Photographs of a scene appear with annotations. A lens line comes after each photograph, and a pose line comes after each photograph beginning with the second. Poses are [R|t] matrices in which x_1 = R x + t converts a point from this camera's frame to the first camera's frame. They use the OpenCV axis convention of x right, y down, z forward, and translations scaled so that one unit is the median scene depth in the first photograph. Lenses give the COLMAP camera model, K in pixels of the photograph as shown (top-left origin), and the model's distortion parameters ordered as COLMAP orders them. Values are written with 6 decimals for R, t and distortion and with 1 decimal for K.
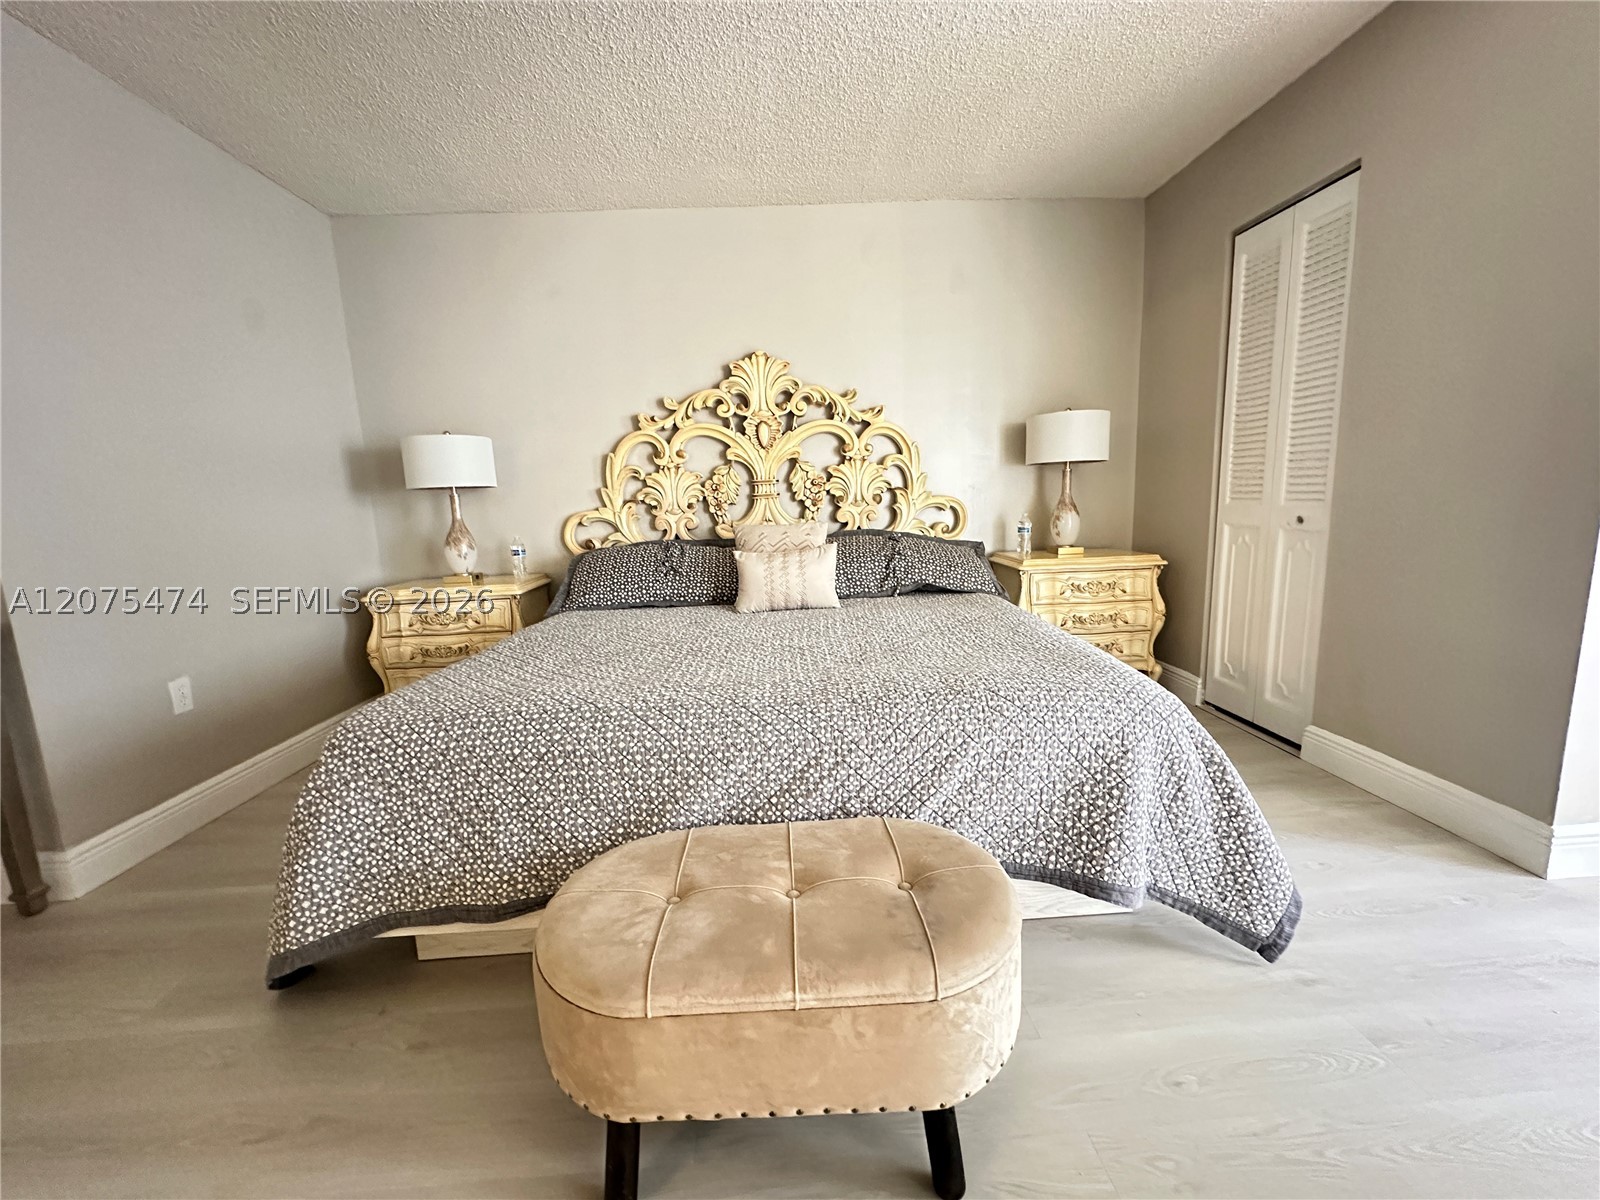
lens RADIAL K [[638.8, 0, 797.9], [0, 638.8, 600.9], [0, 0, 1]] dist [-0.002408, 0.000480]
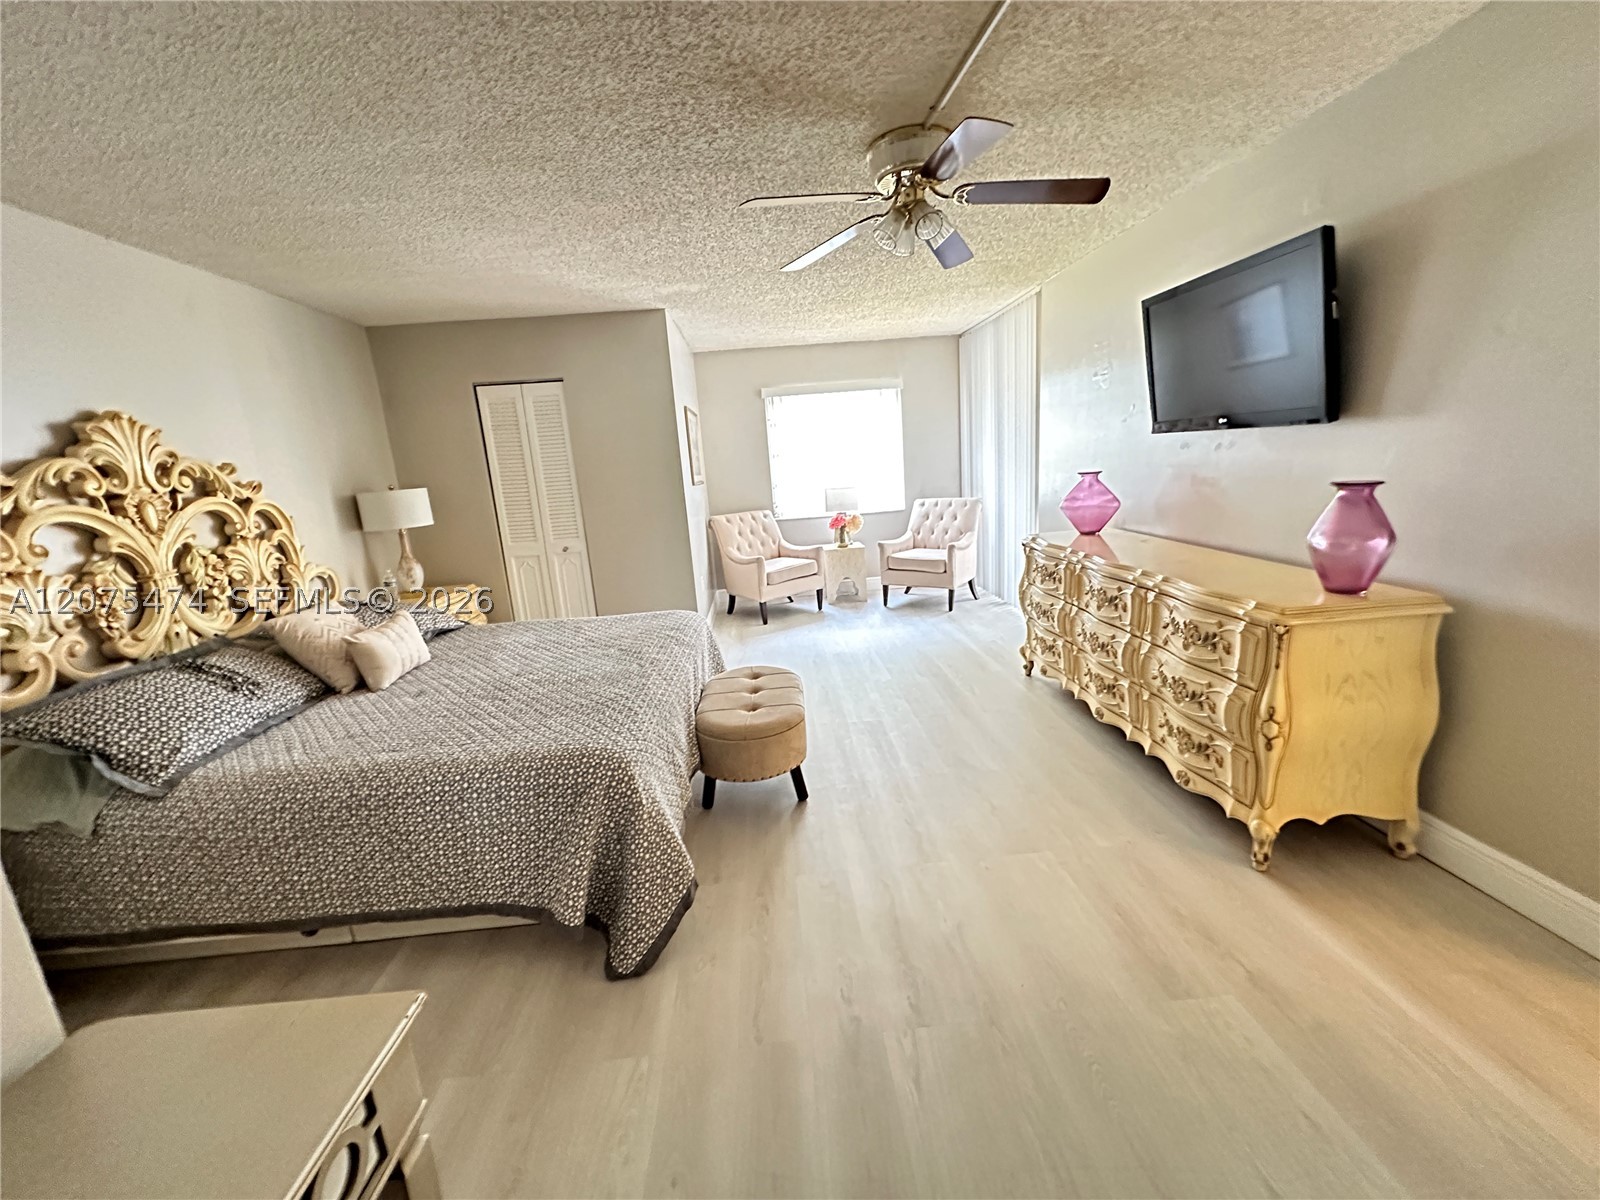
lens RADIAL K [[638.8, 0, 796.6], [0, 638.8, 598.8], [0, 0, 1]] dist [-0.002408, 0.000480]
pose [[-0.008670, -0.175001, 0.984530, -0.855242], [0.231439, 0.957482, 0.172231, -0.113929], [-0.972811, 0.229352, 0.032201, 0.219340]]
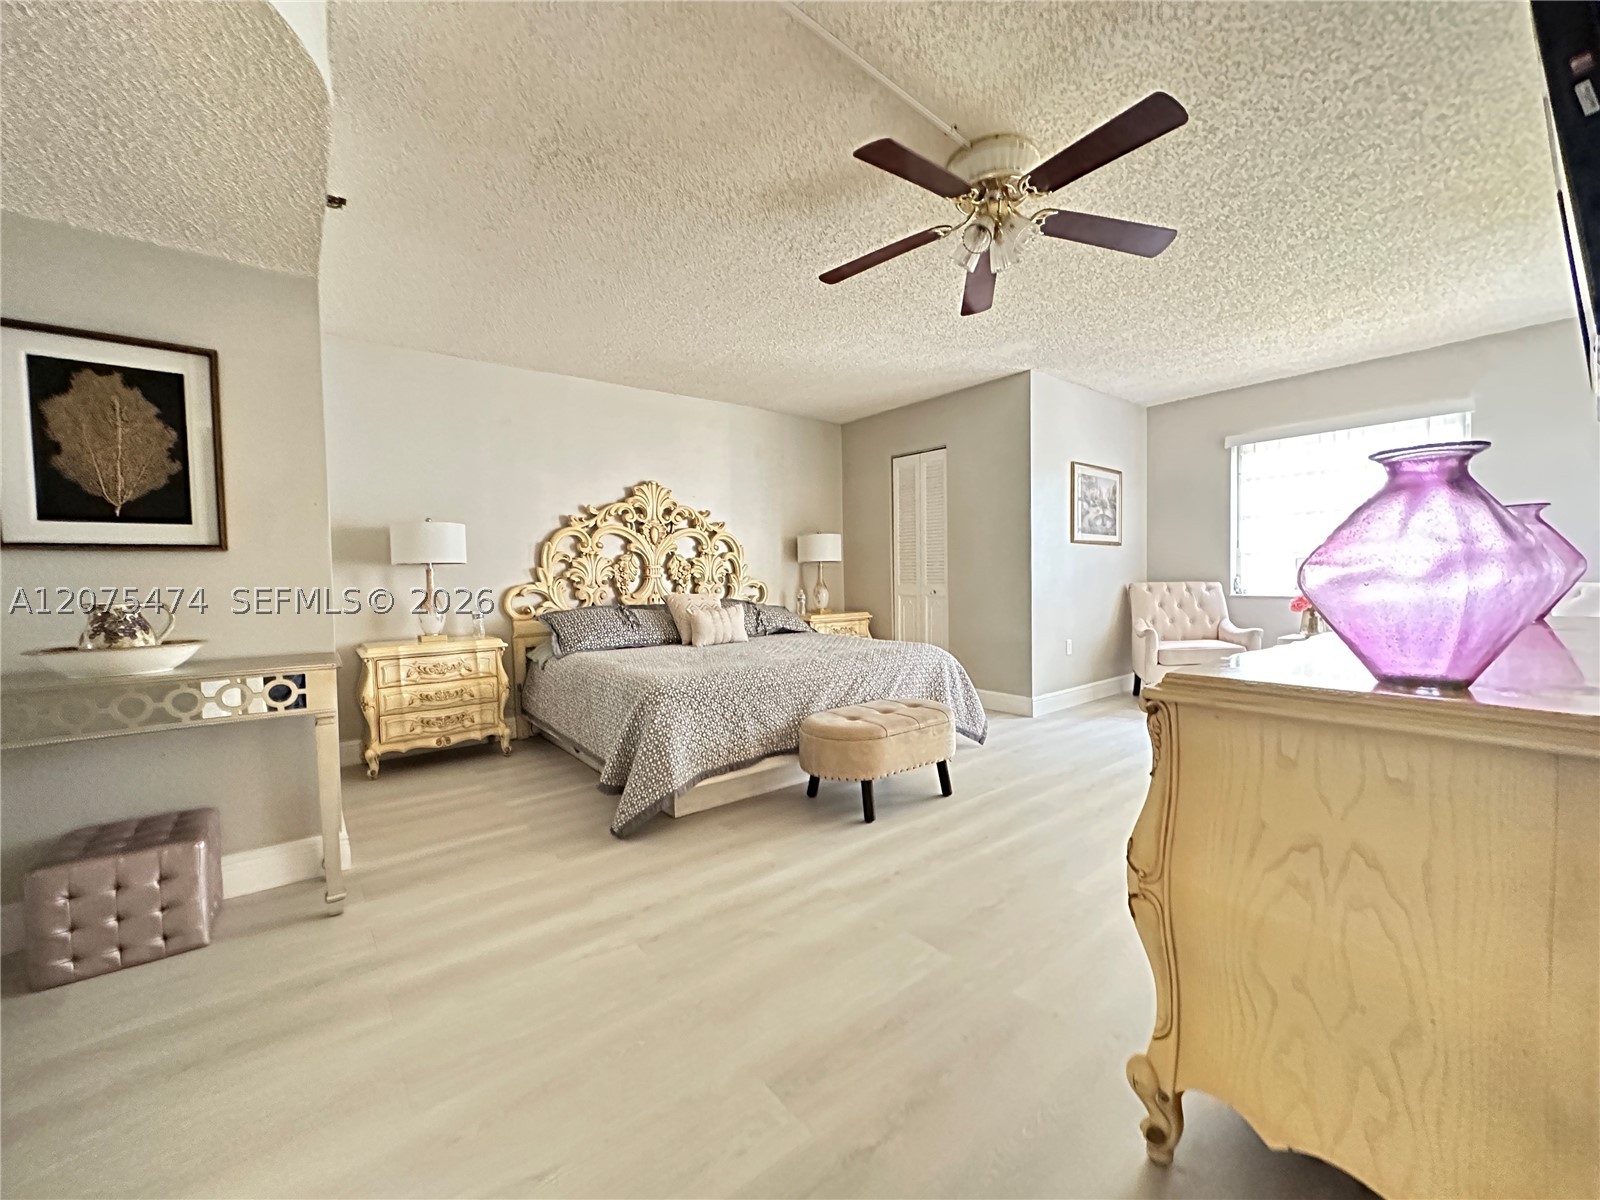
lens RADIAL K [[638.8, 0, 801.3], [0, 638.8, 597.7], [0, 0, 1]] dist [-0.002408, 0.000480]
pose [[0.811332, 0.003733, 0.584573, -0.641673], [0.080230, 0.989806, -0.117673, 0.084161], [-0.579054, 0.142372, 0.802762, -0.363625]]
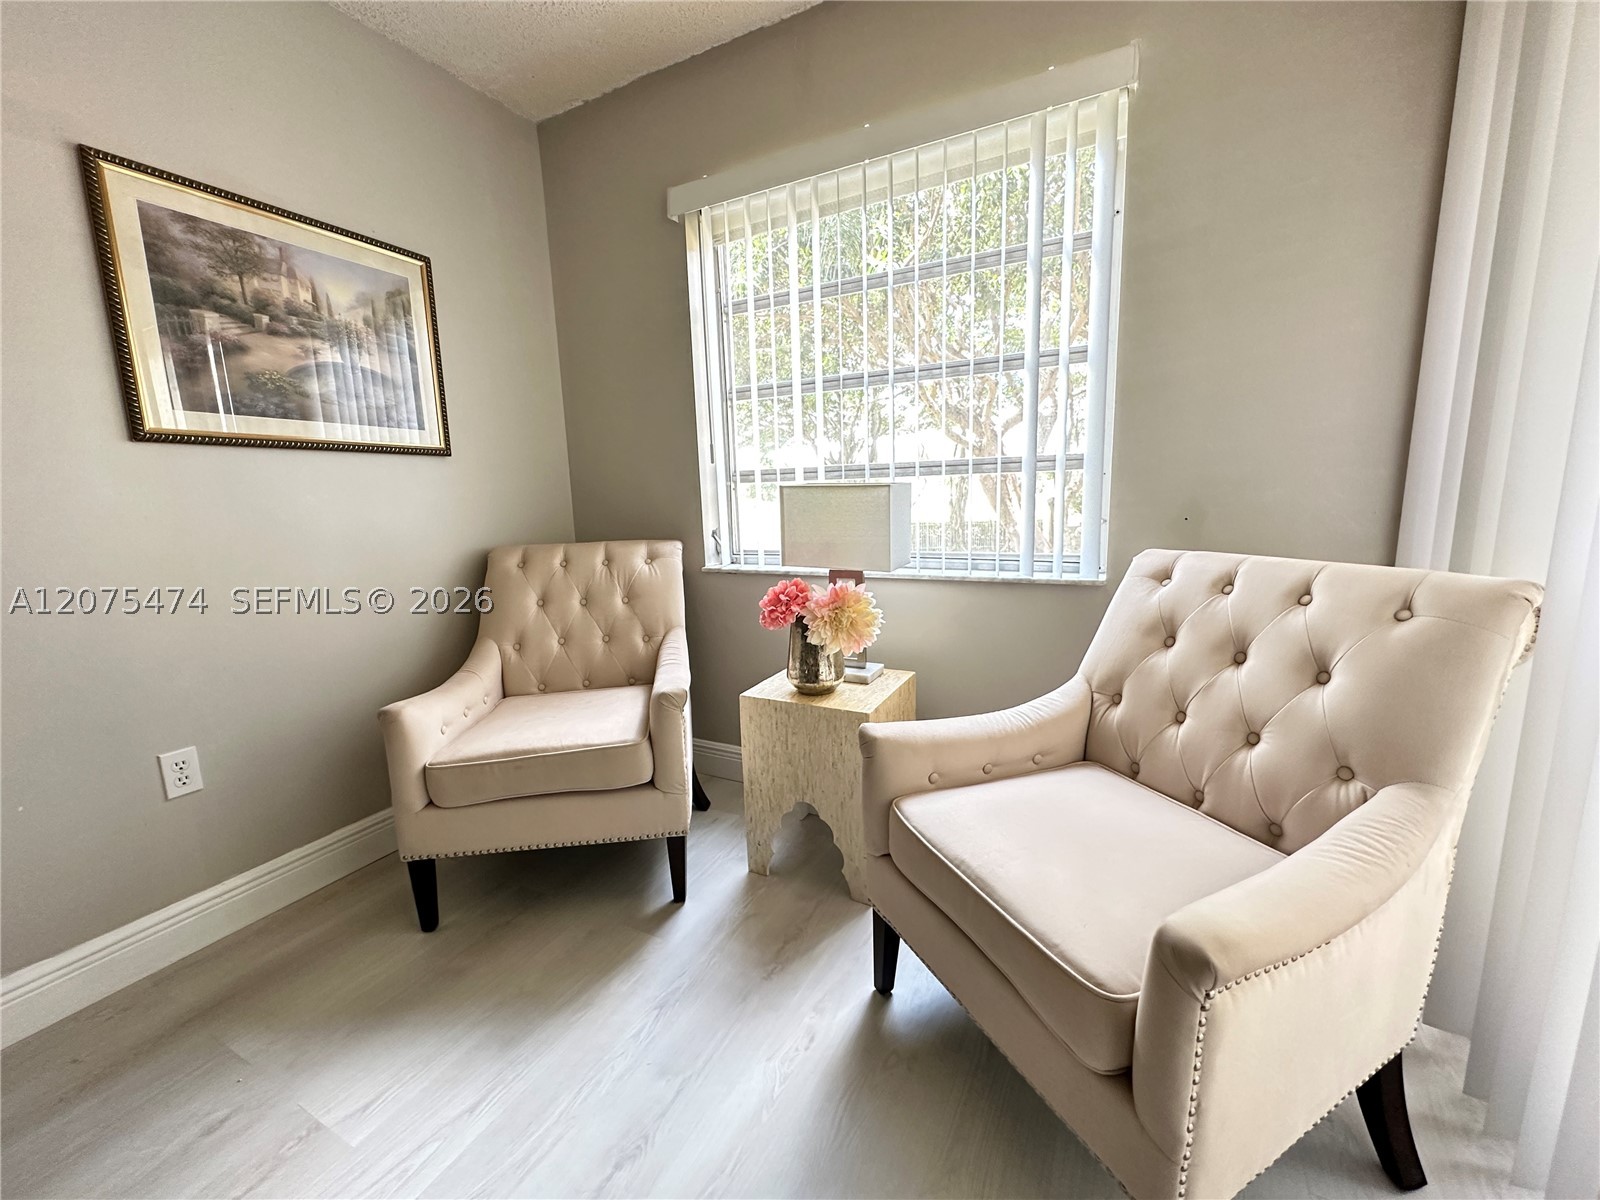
lens RADIAL K [[638.8, 0, 801.0], [0, 638.8, 597.5], [0, 0, 1]] dist [-0.002408, 0.000480]
pose [[0.502359, -0.119857, 0.856312, 0.586310], [0.150955, 0.987294, 0.049632, -0.011271], [-0.851380, 0.104332, 0.514069, -0.169744]]
